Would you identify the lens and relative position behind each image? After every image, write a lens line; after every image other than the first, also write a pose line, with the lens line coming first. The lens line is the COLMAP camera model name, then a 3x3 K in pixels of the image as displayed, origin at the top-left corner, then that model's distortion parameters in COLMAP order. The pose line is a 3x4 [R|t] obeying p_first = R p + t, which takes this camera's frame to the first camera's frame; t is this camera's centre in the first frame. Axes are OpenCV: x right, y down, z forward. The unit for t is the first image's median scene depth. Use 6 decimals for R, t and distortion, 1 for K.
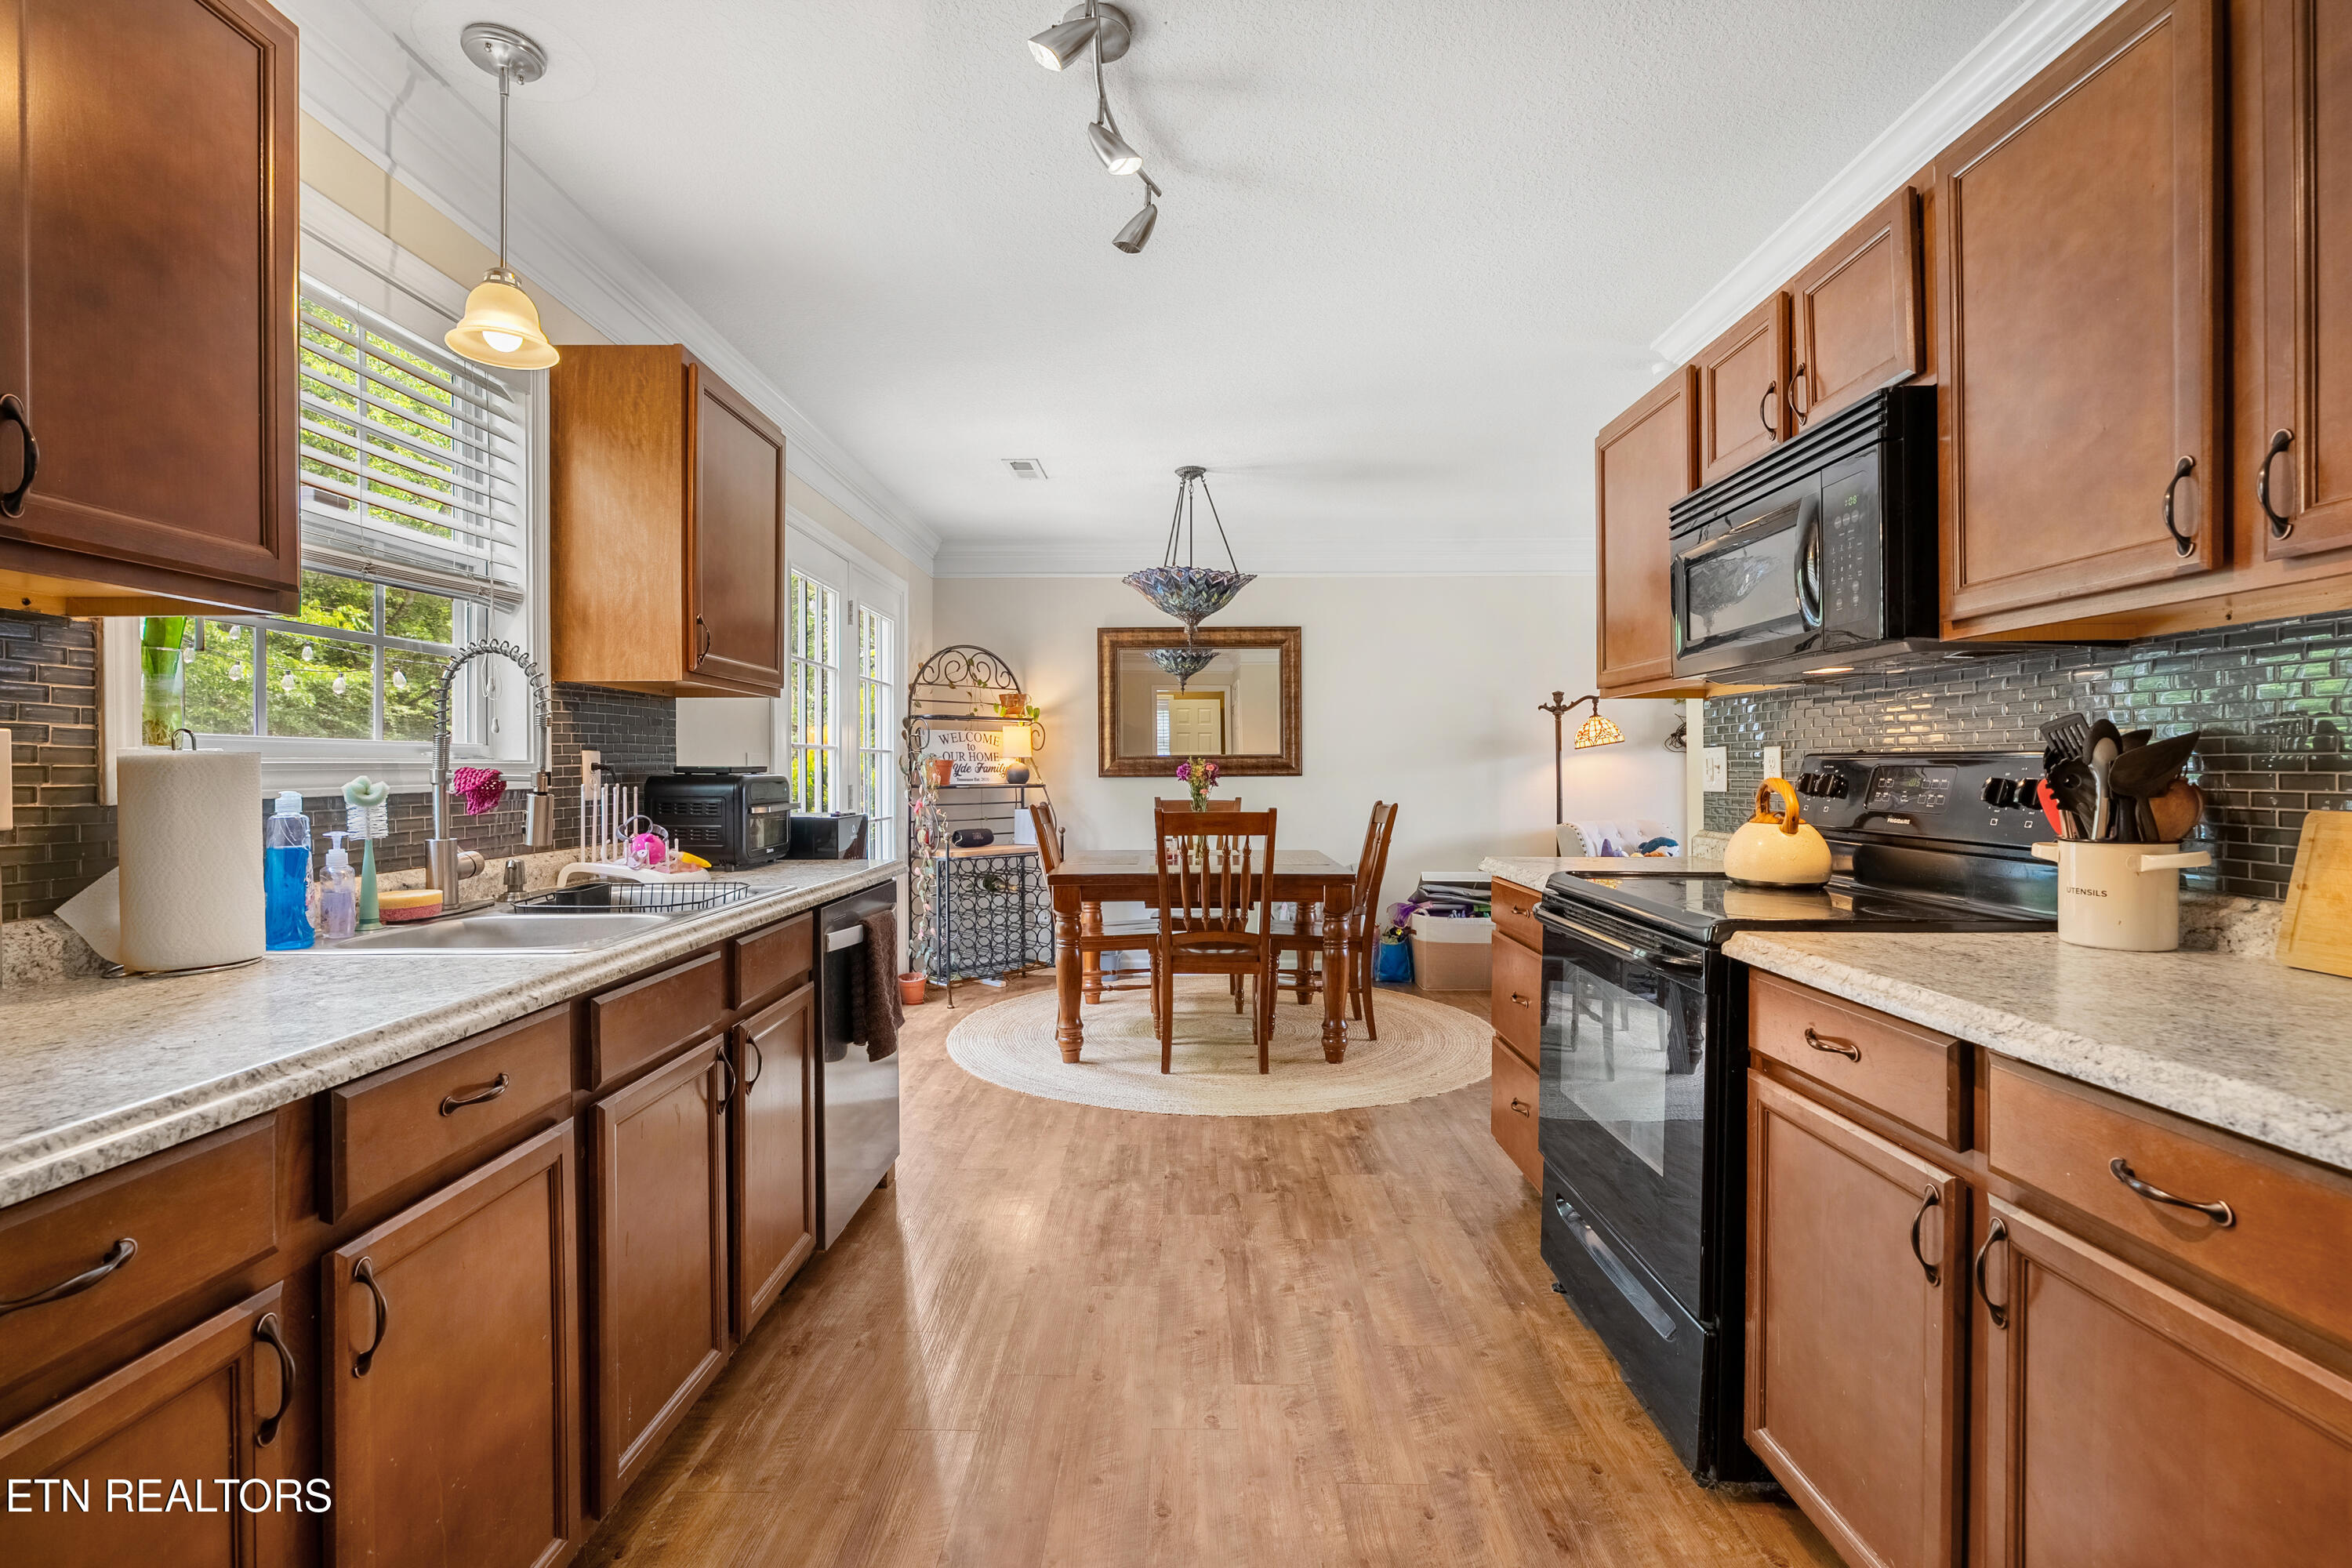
lens RADIAL K [[1073.1, 0, 1166.5], [0, 1073.1, 771.1], [0, 0, 1]] dist [-0.003852, 0.000641]
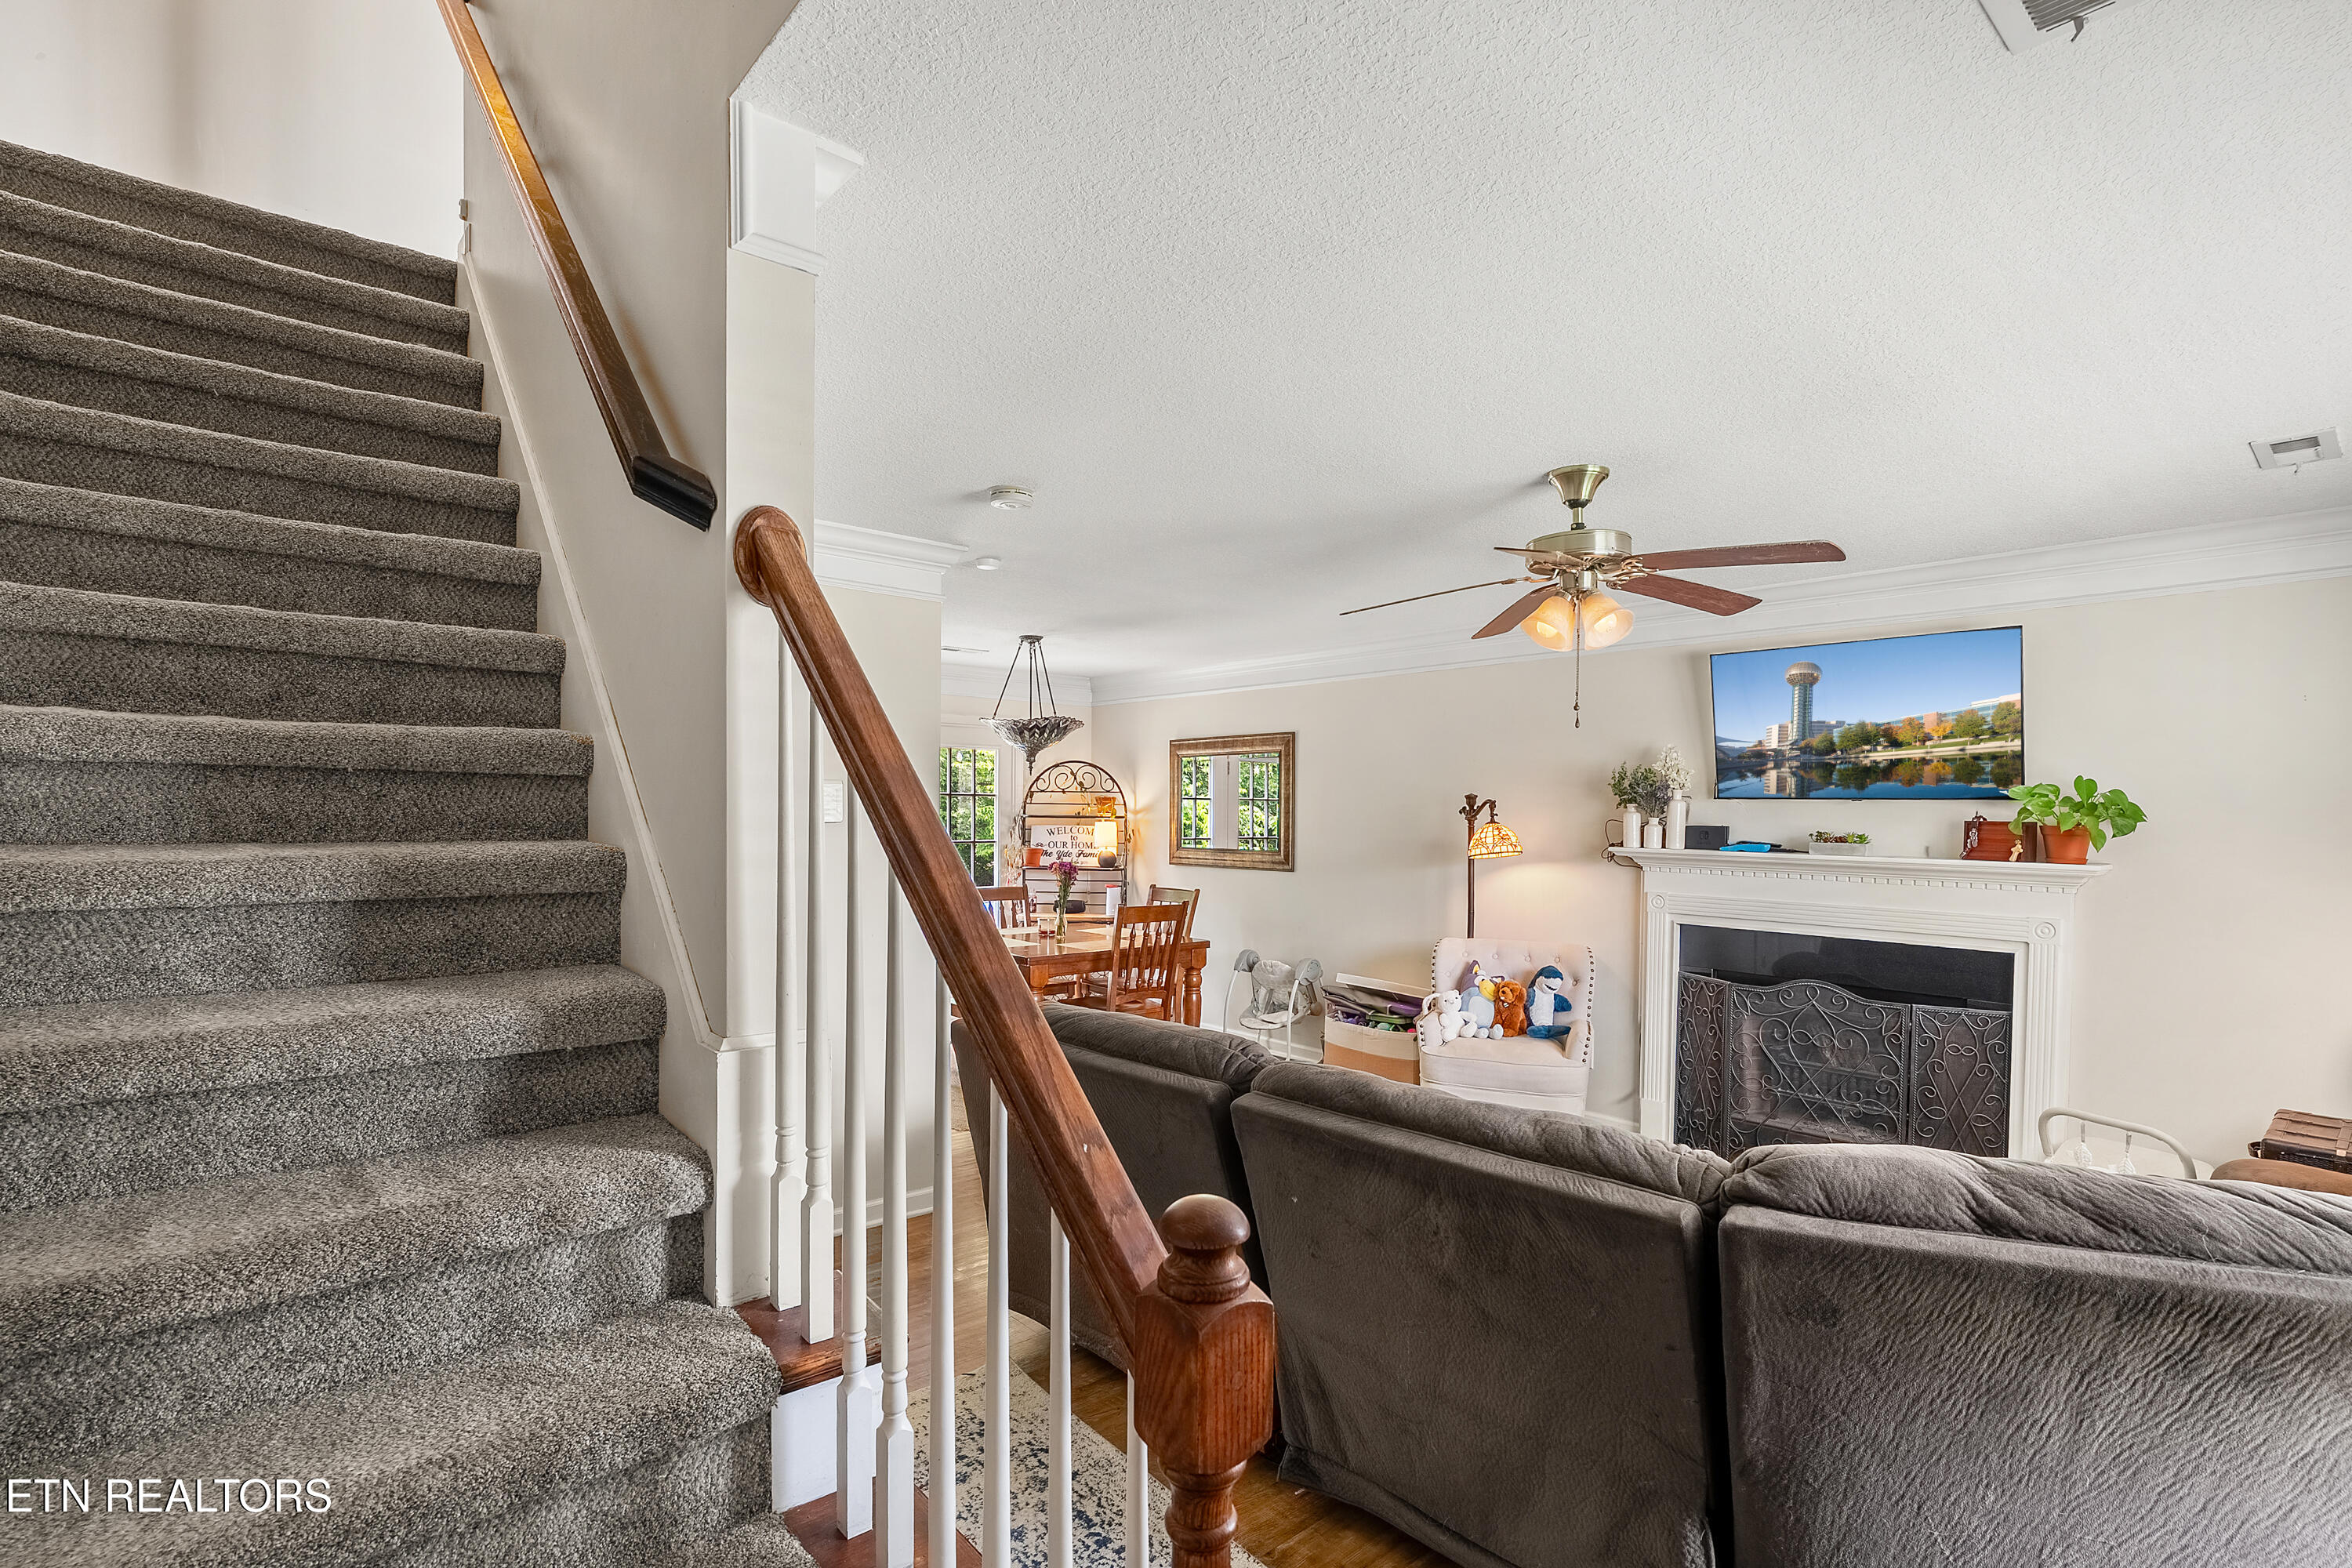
lens RADIAL K [[1095.1, 0, 1172.7], [0, 1095.1, 803.7], [0, 0, 1]] dist [0.000006, 0.000000]
pose [[0.659806, 0.002919, -0.751431, 1.722402], [-0.011029, 0.999922, -0.005801, -0.109717], [0.751355, 0.012115, 0.659787, 0.383075]]
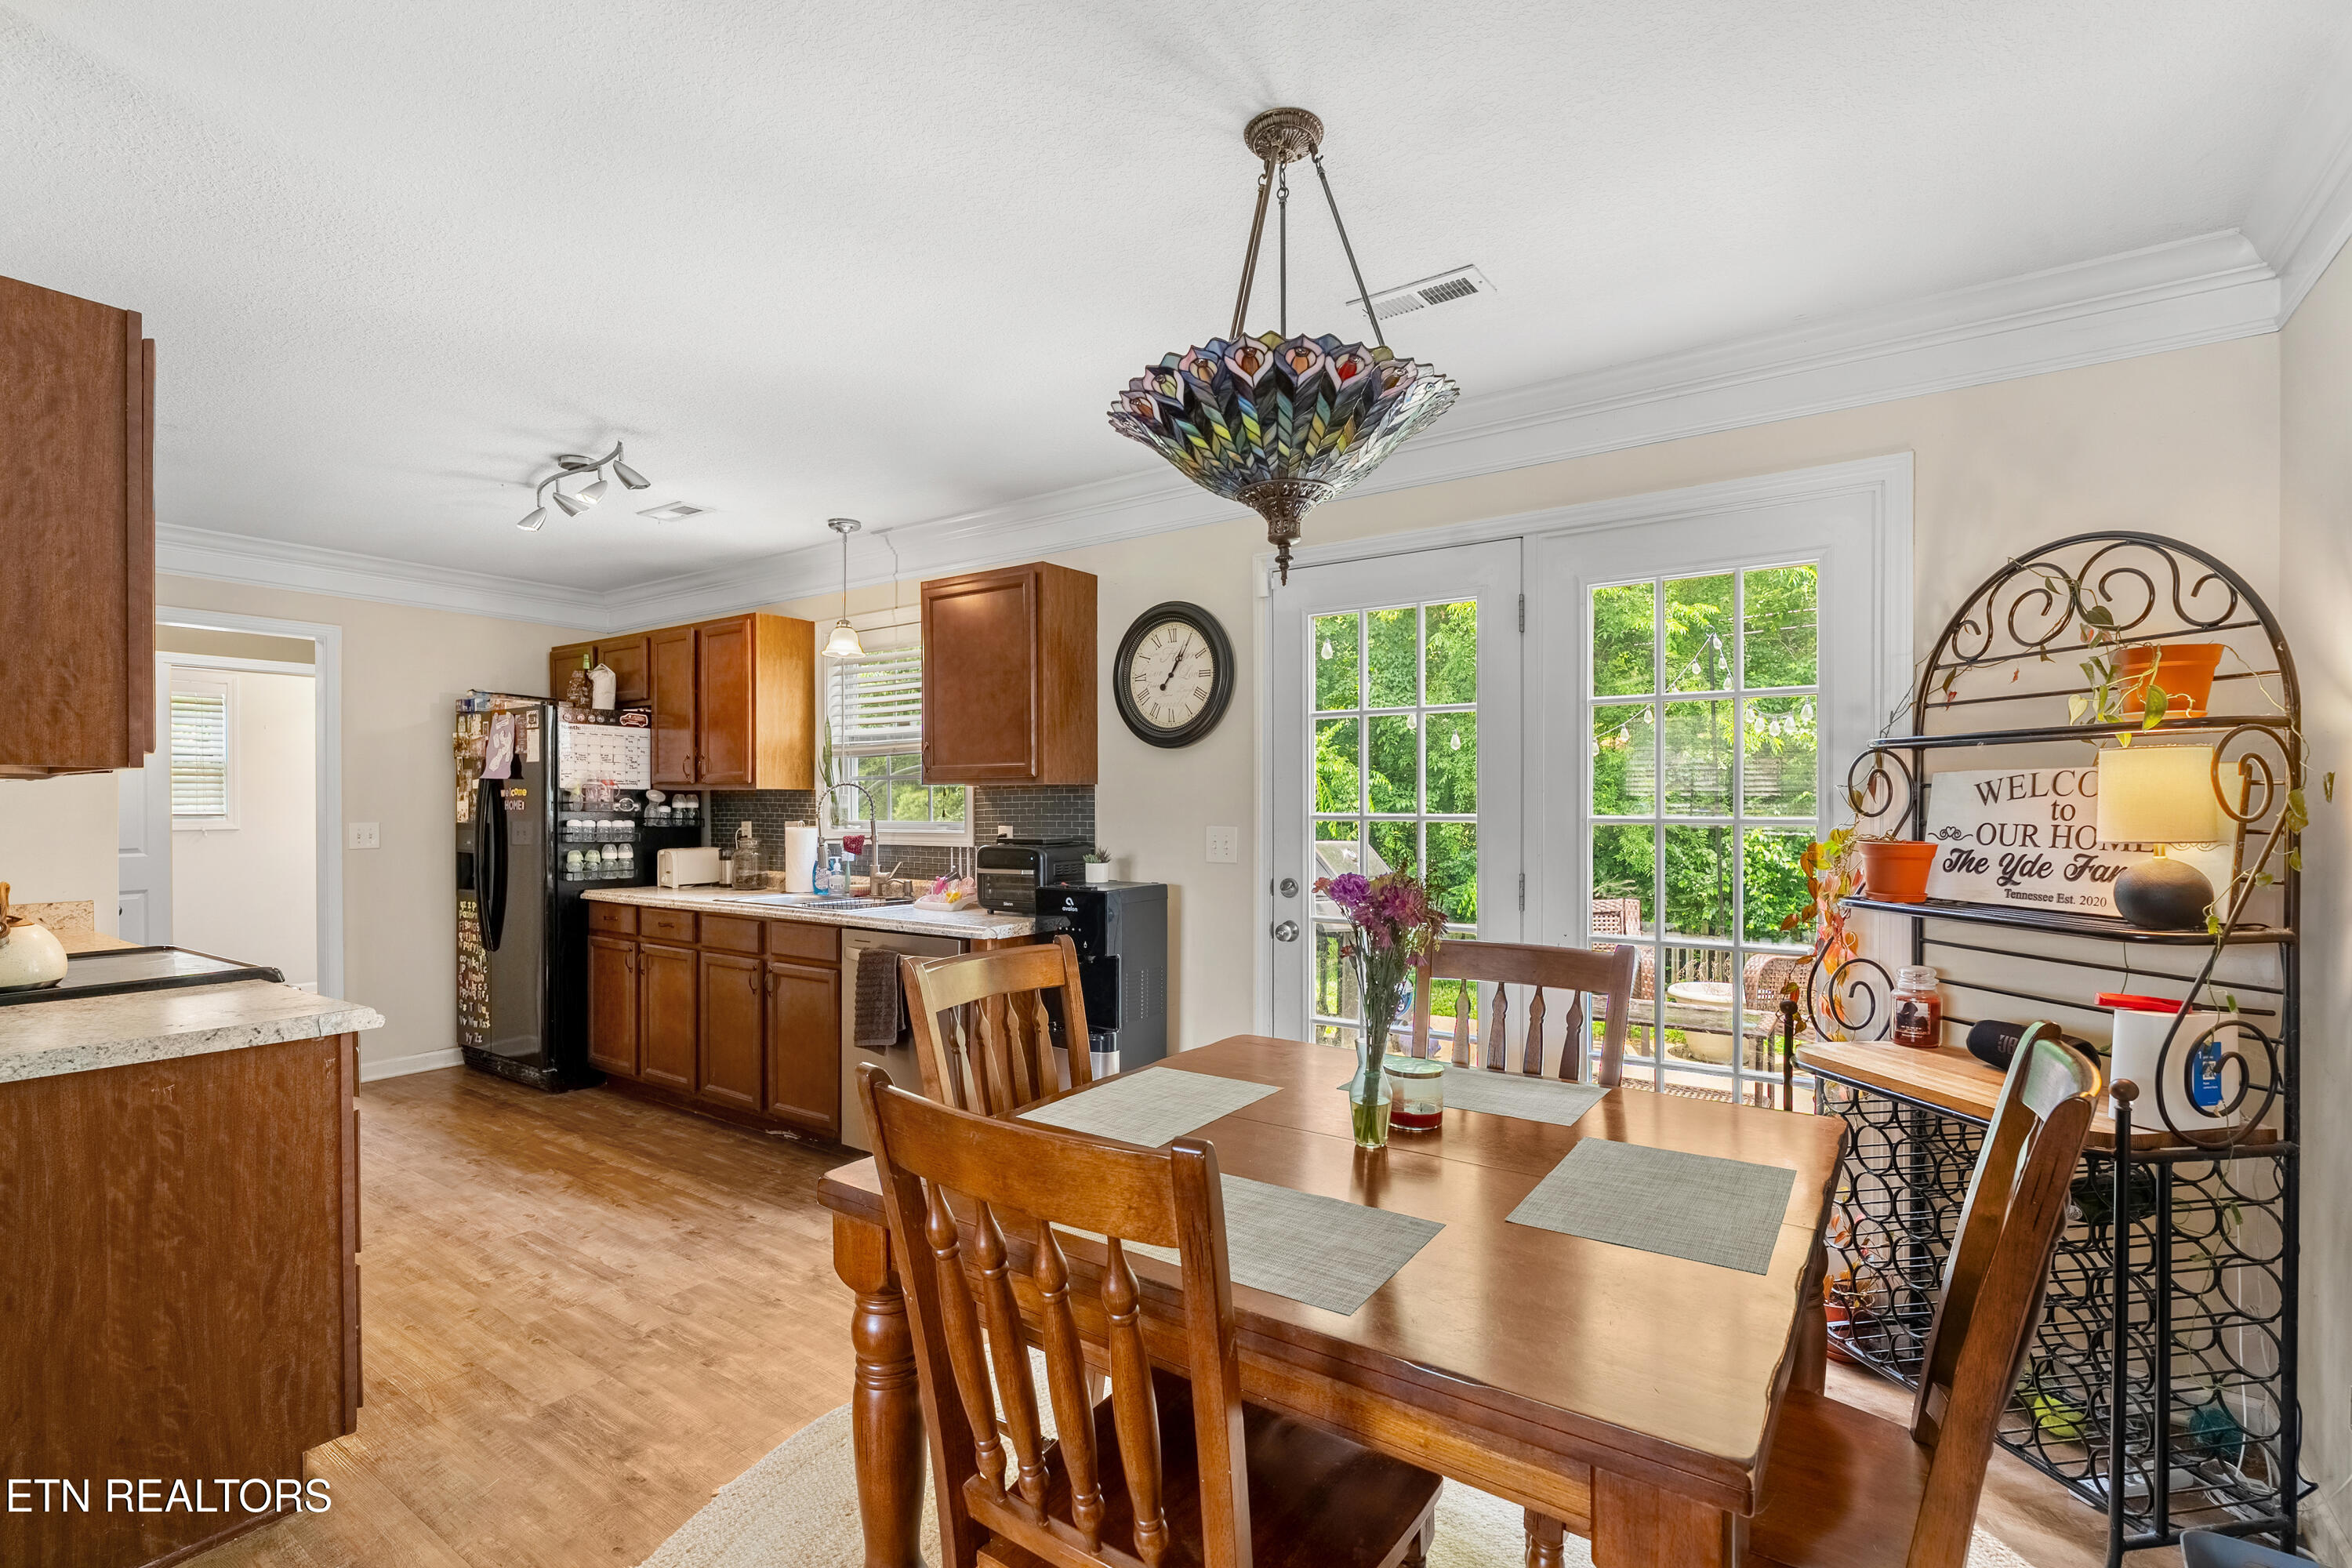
lens RADIAL K [[1073.1, 0, 1159.3], [0, 1073.1, 809.8], [0, 0, 1]] dist [-0.003852, 0.000641]
pose [[-0.563663, 0.008795, -0.825958, 0.574857], [0.000959, 0.999950, 0.009993, -0.050650], [0.826004, 0.004840, -0.563643, 1.798298]]
